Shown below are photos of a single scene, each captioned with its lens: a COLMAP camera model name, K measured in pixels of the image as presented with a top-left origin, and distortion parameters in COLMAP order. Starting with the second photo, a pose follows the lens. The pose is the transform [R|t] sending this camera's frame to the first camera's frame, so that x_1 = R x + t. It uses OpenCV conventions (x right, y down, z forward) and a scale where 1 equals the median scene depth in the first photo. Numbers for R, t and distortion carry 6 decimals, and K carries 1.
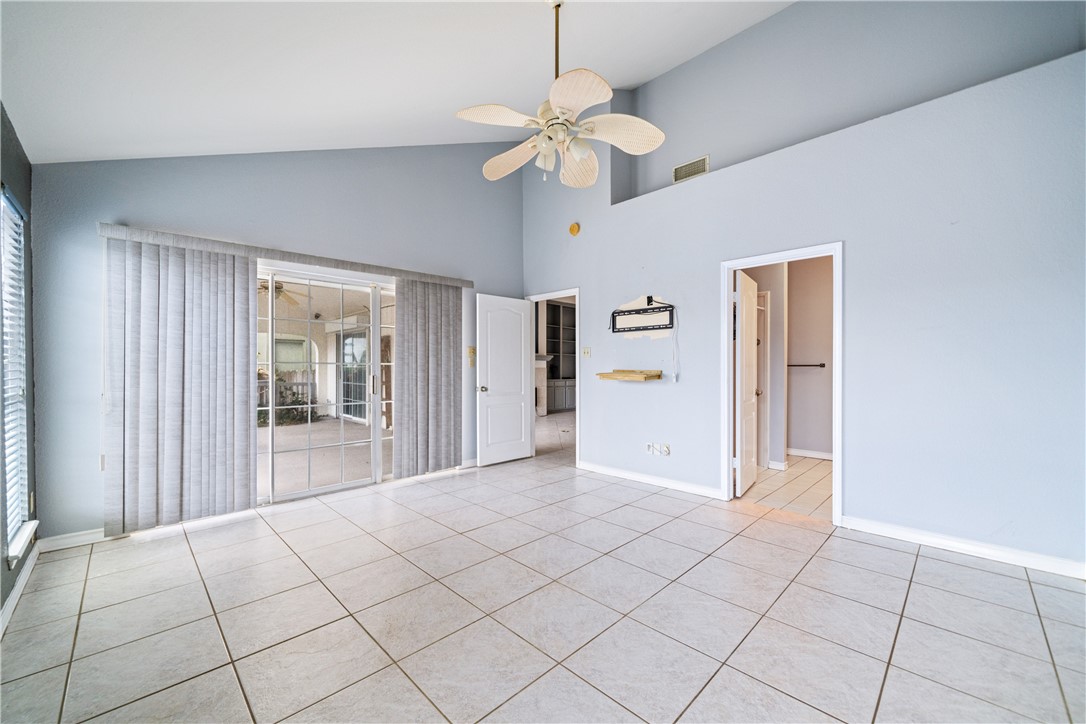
lens RADIAL K [[412.4, 0, 542.0], [0, 412.4, 365.3], [0, 0, 1]] dist [-0.001540, -0.000661]
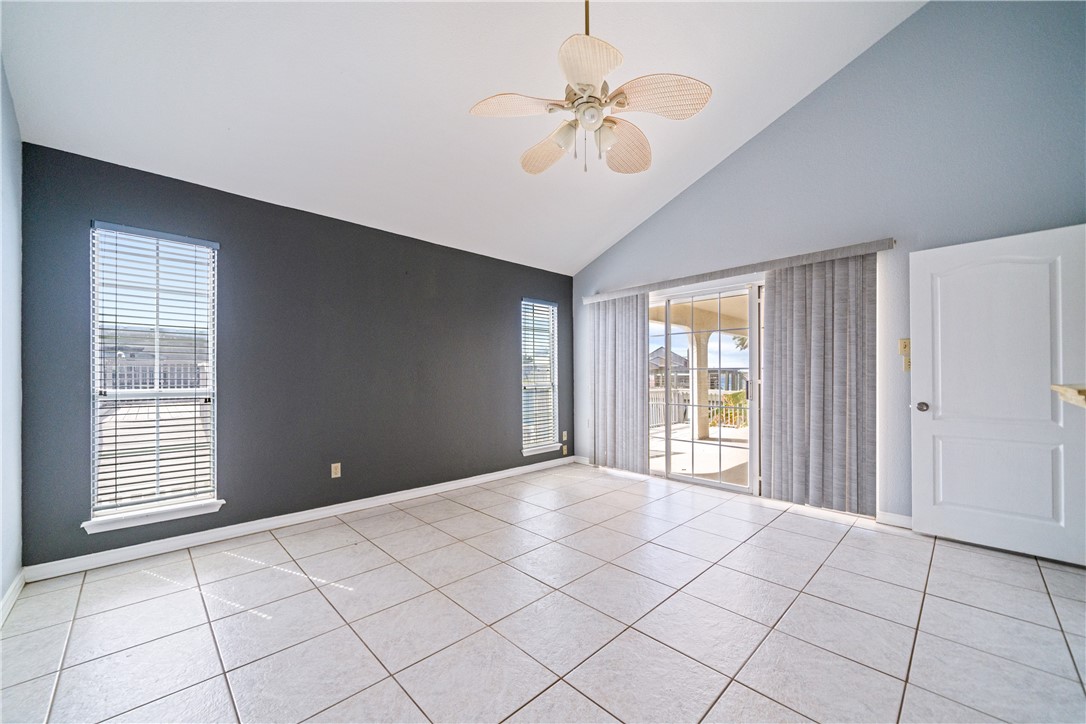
lens RADIAL K [[412.4, 0, 543.3], [0, 412.4, 367.7], [0, 0, 1]] dist [-0.001540, -0.000661]
pose [[0.008747, -0.014690, -0.999854, 0.539573], [0.007935, 0.999862, -0.014621, 0.005338], [0.999930, -0.007806, 0.008862, 0.512187]]
